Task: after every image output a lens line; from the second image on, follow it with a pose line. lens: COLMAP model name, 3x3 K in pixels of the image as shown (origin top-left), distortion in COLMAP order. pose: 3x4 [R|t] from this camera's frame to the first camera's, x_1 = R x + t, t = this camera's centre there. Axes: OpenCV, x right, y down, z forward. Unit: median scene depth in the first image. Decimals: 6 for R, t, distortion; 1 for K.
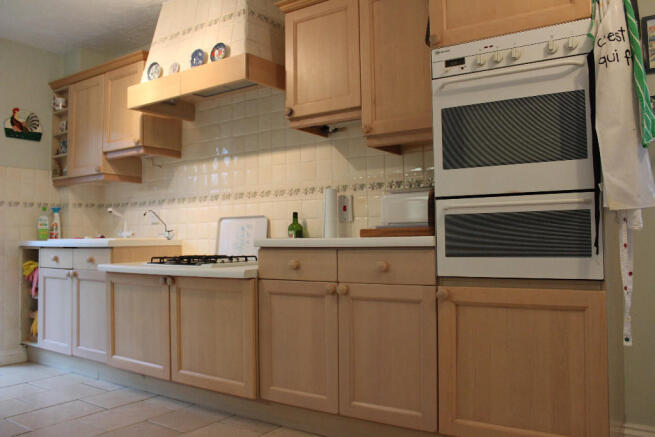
lens RADIAL K [[558.0, 0, 327.6], [0, 558.0, 217.7], [0, 0, 1]] dist [-0.129422, 0.094351]
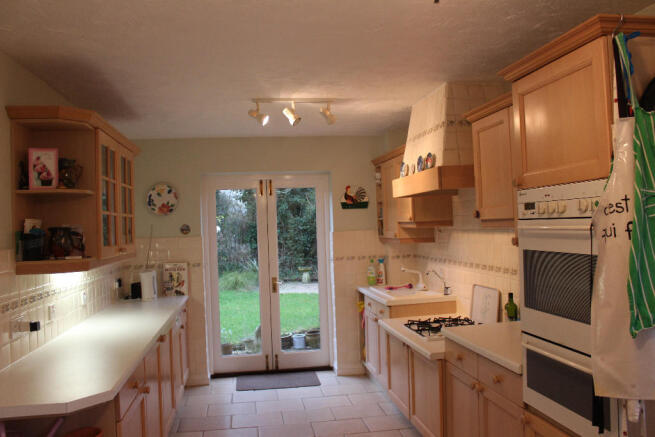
lens RADIAL K [[558.0, 0, 326.5], [0, 558.0, 218.9], [0, 0, 1]] dist [-0.129422, 0.094351]
pose [[0.694782, -0.021077, -0.718911, 0.388549], [0.056654, 0.998068, 0.025491, -0.167509], [0.716986, -0.058440, 0.694634, 0.000511]]
